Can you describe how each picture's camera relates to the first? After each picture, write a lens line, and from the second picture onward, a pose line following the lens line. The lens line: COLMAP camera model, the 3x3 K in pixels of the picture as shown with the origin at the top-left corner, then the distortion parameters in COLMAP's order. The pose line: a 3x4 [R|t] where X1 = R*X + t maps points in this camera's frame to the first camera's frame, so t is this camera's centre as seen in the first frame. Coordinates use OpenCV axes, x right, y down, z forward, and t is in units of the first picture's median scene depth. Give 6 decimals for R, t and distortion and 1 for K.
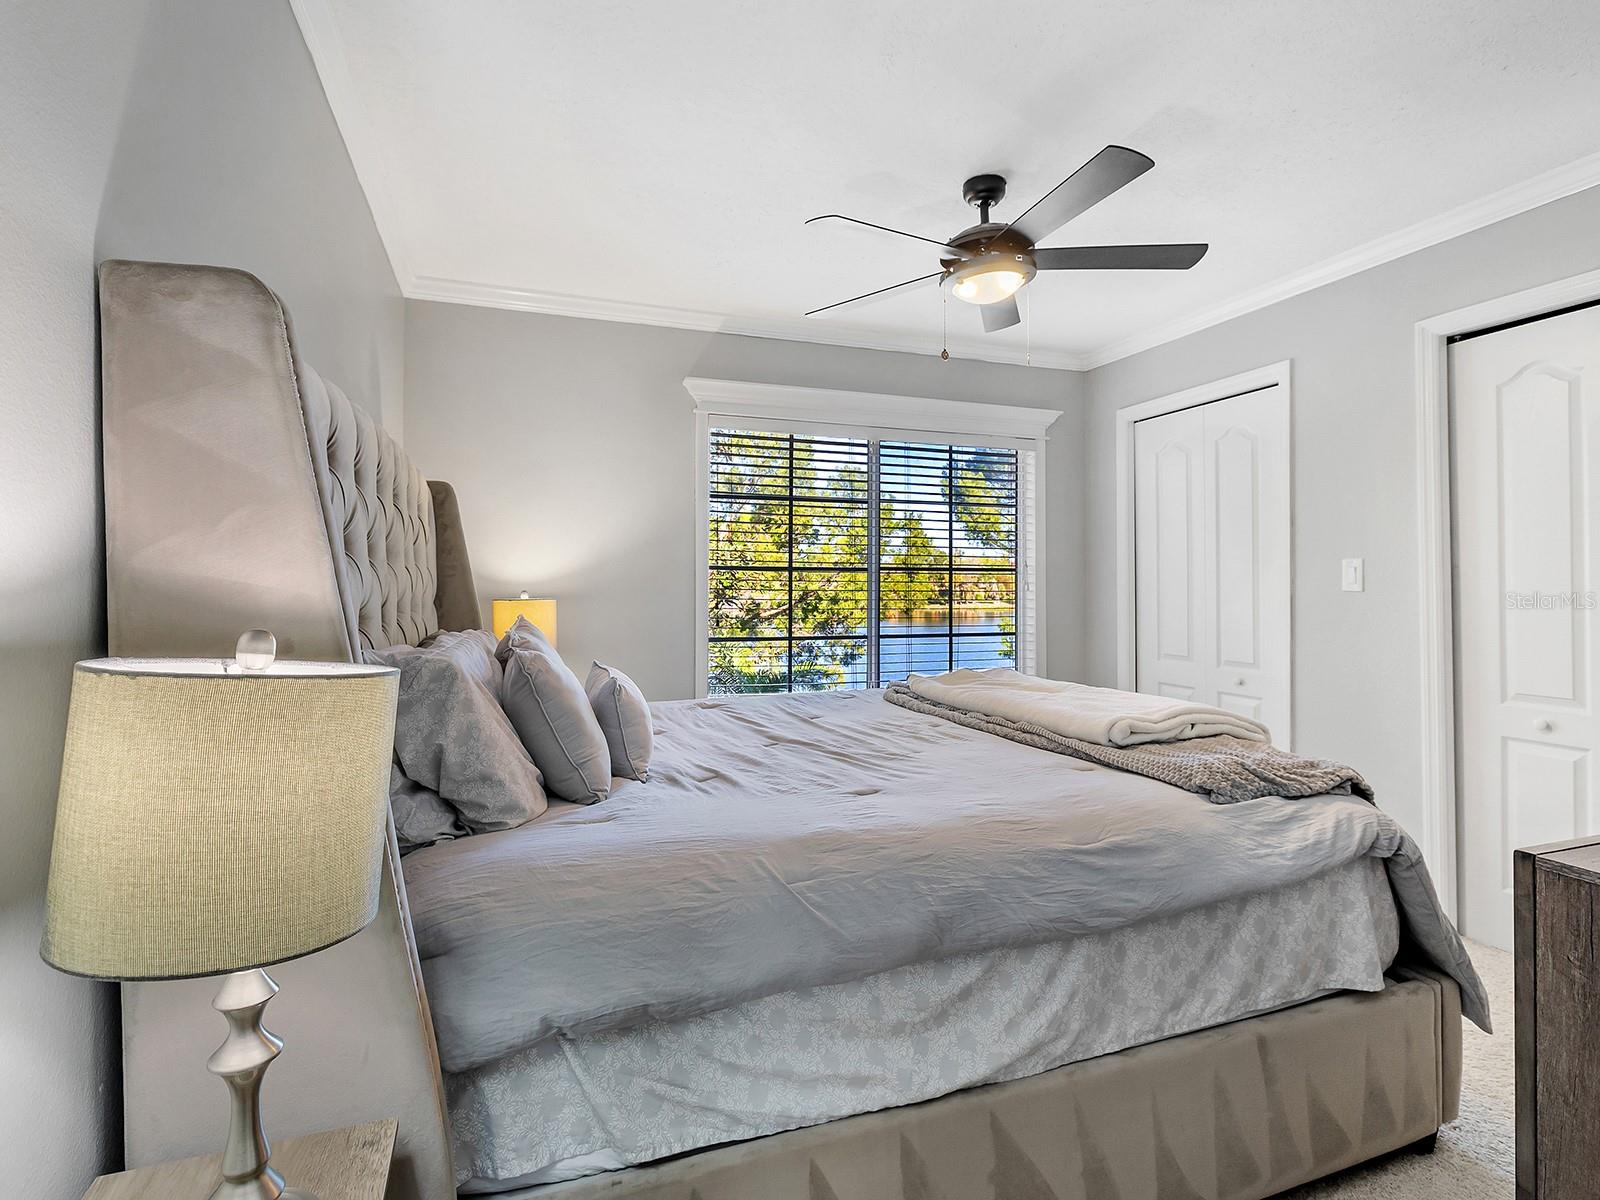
lens RADIAL K [[810.1, 0, 809.2], [0, 810.1, 600.6], [0, 0, 1]] dist [-0.025068, 0.017080]
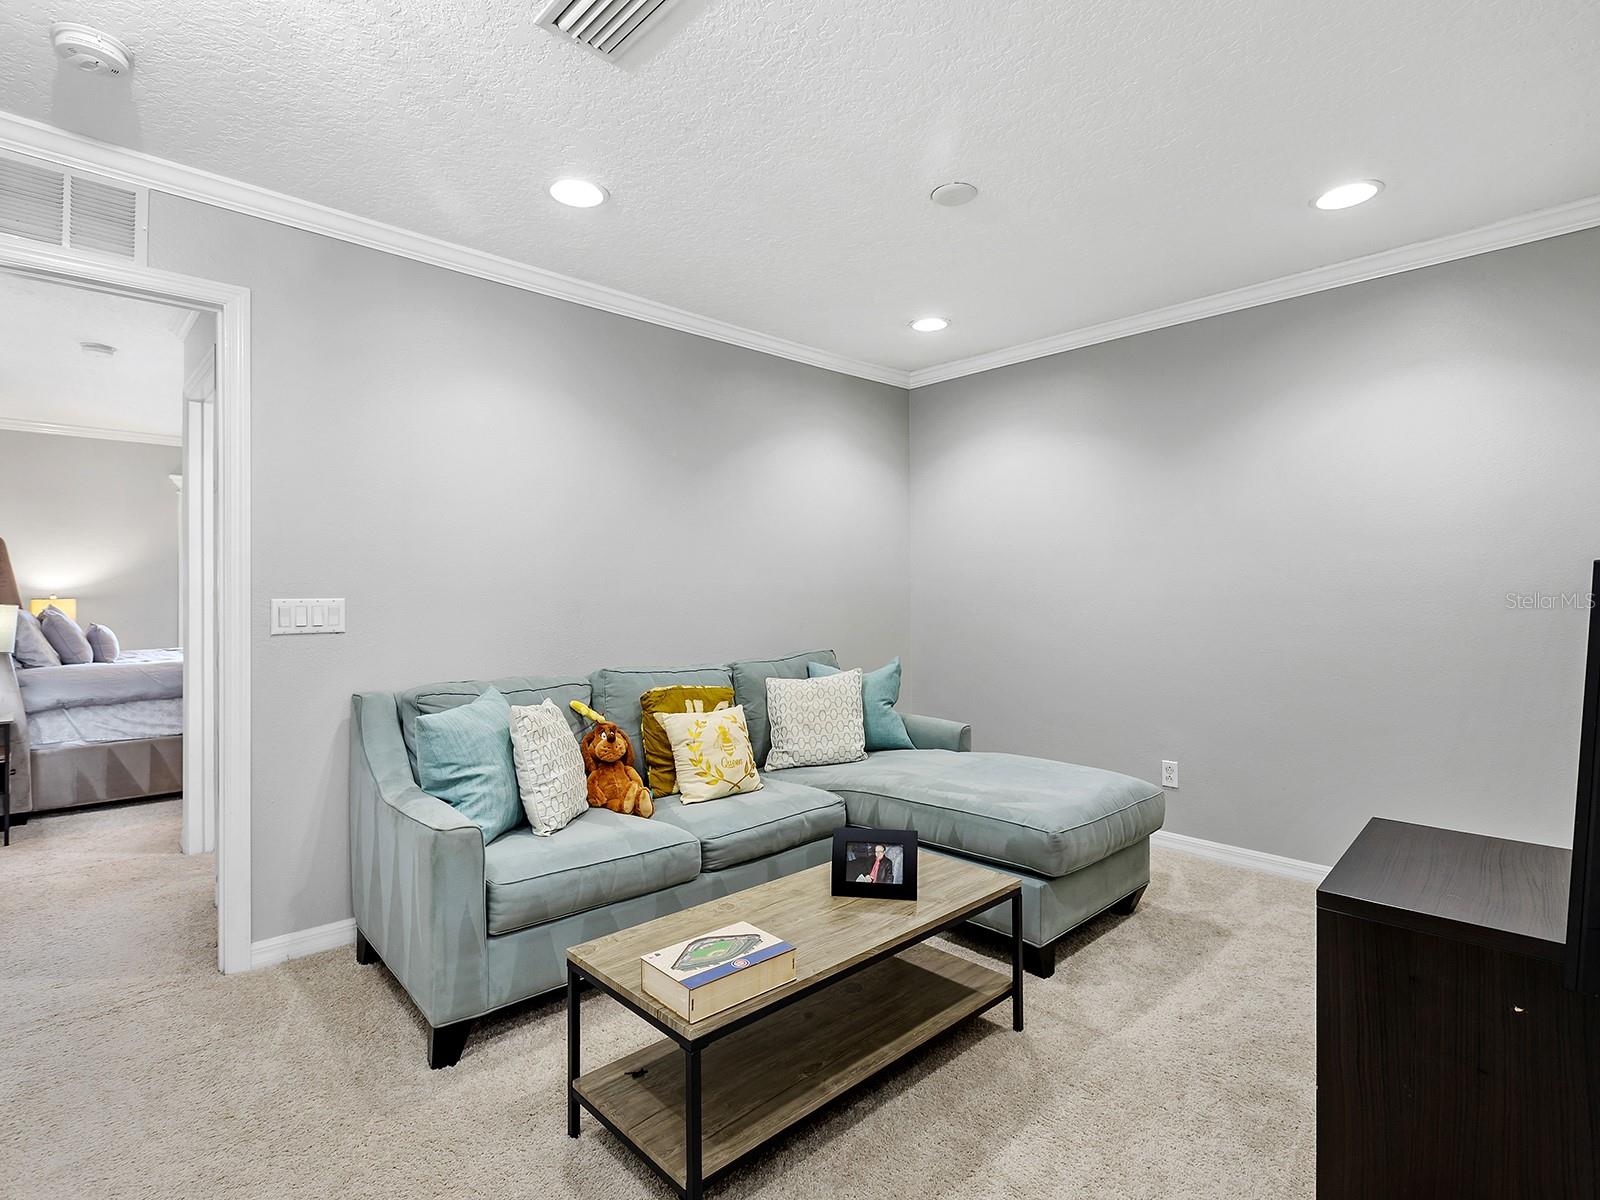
lens RADIAL K [[810.1, 0, 809.2], [0, 810.1, 600.6], [0, 0, 1]] dist [-0.025068, 0.017080]
pose [[0.916812, -0.012172, 0.399134, 0.958241], [0.014786, 0.999885, -0.003471, 0.065338], [-0.399046, 0.009084, 0.916886, -2.638230]]
